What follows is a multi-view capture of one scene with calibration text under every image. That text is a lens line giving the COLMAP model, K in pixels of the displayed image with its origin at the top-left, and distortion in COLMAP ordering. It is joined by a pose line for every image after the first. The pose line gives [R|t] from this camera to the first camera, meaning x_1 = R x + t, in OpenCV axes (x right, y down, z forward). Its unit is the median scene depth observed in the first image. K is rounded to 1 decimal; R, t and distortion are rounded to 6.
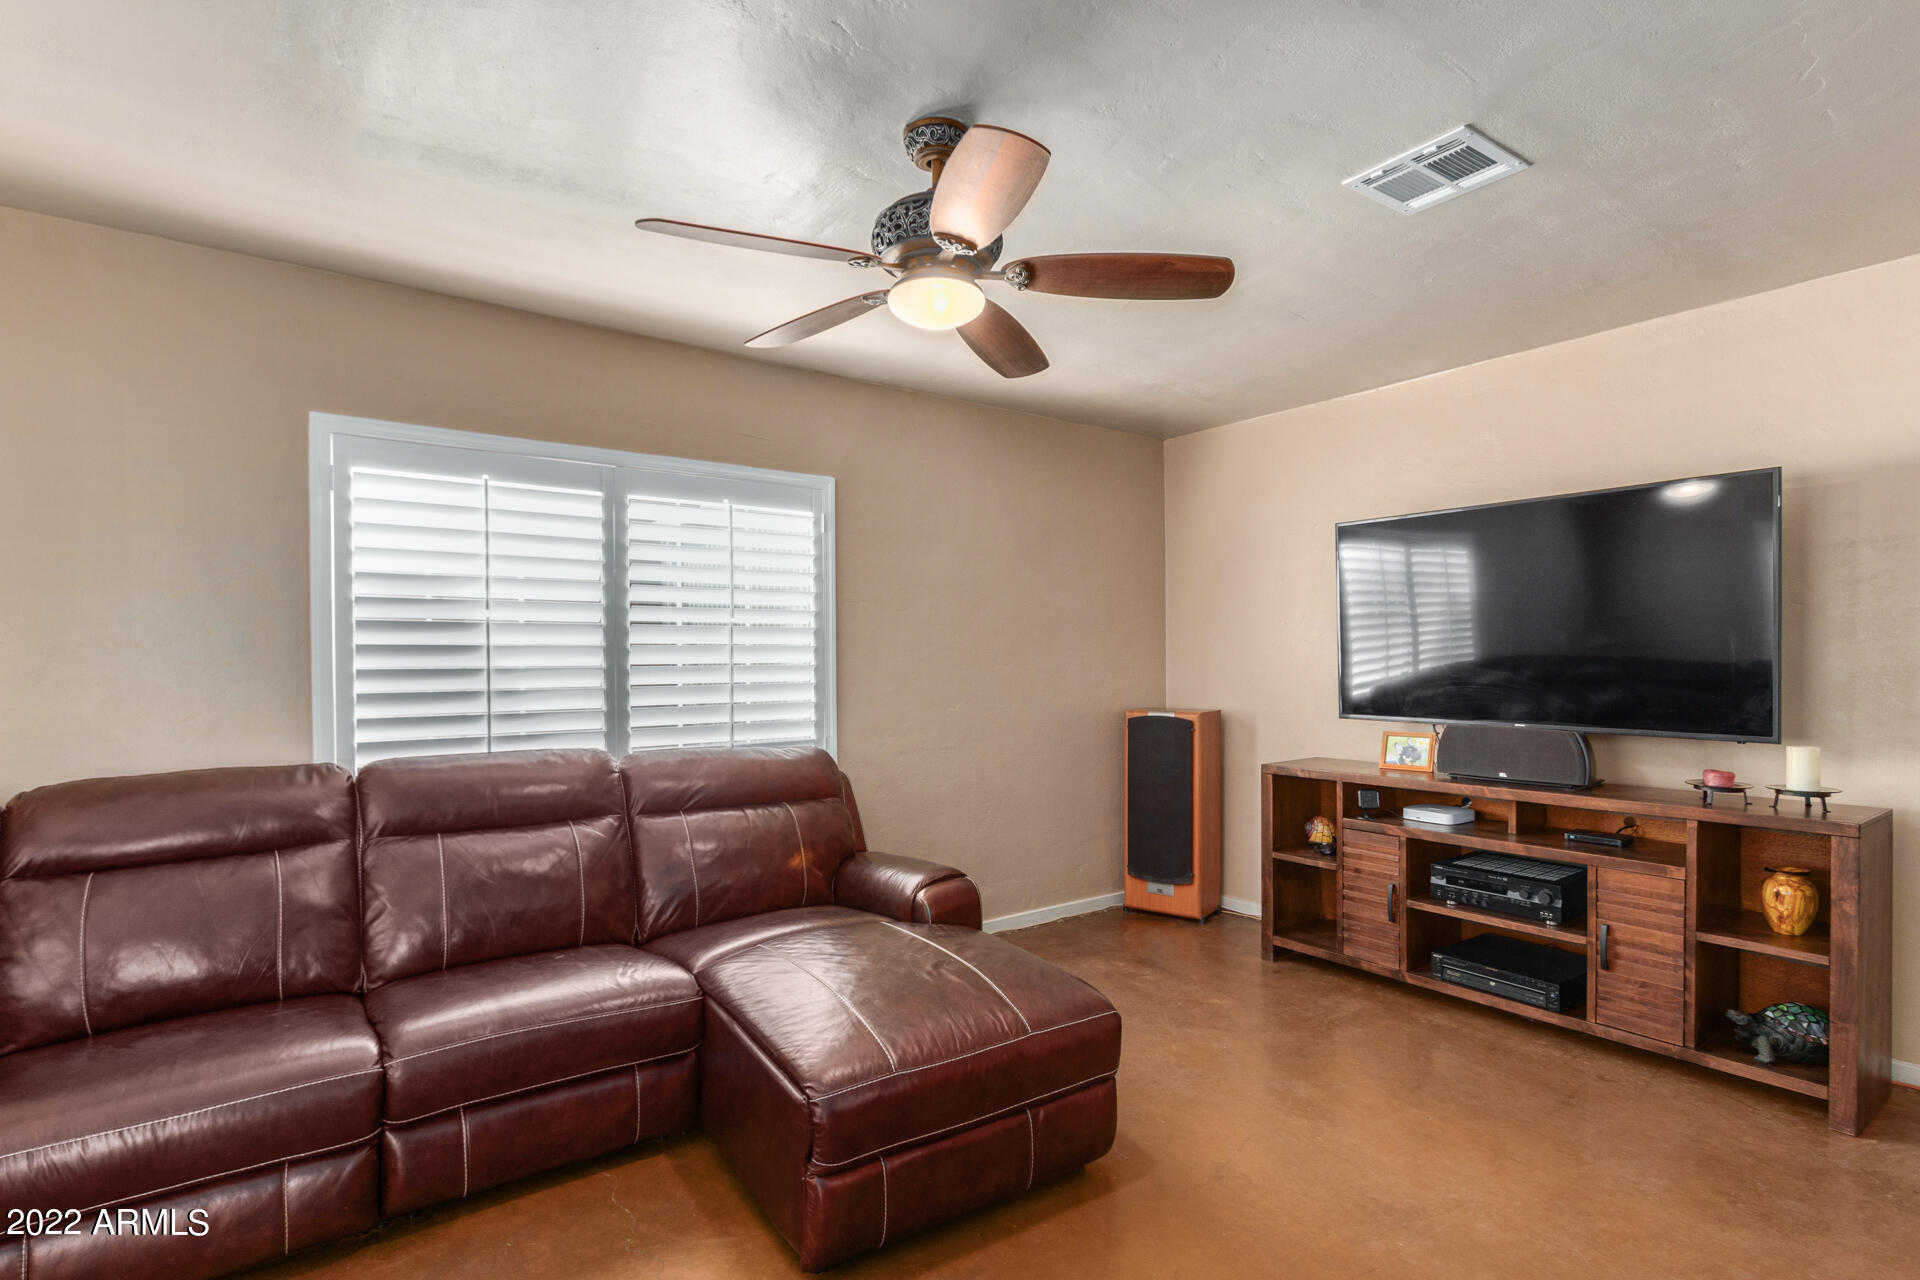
lens RADIAL K [[893.0, 0, 958.2], [0, 893.0, 677.6], [0, 0, 1]] dist [0.000587, 0.000037]
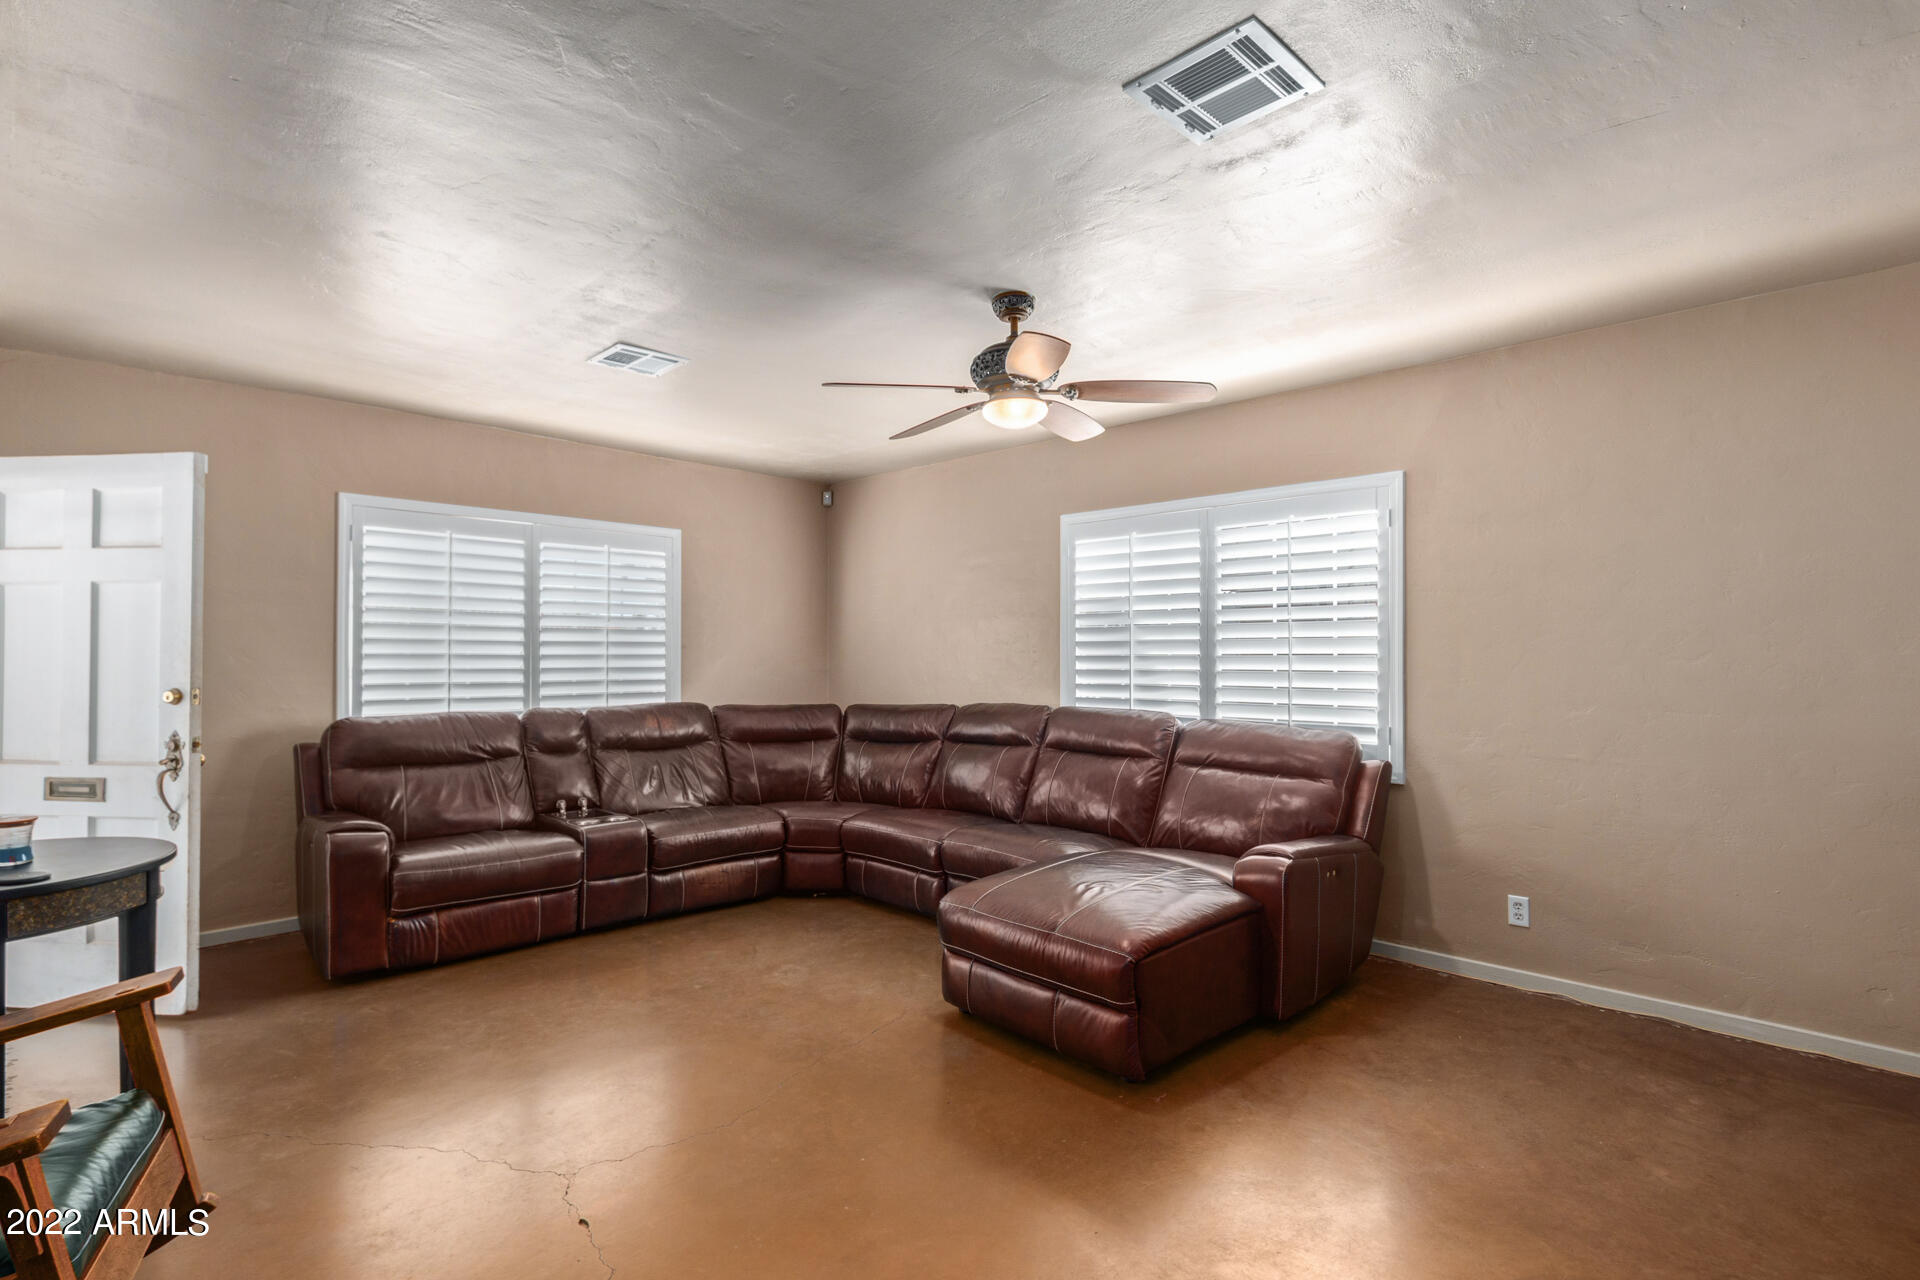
lens RADIAL K [[908.1, 0, 984.1], [0, 908.1, 644.8], [0, 0, 1]] dist [0.005622, 0.000274]
pose [[0.219255, 0.001759, -0.975666, 0.867254], [-0.014426, 0.999895, -0.001439, -0.022041], [0.975561, 0.014391, 0.219258, 0.366315]]
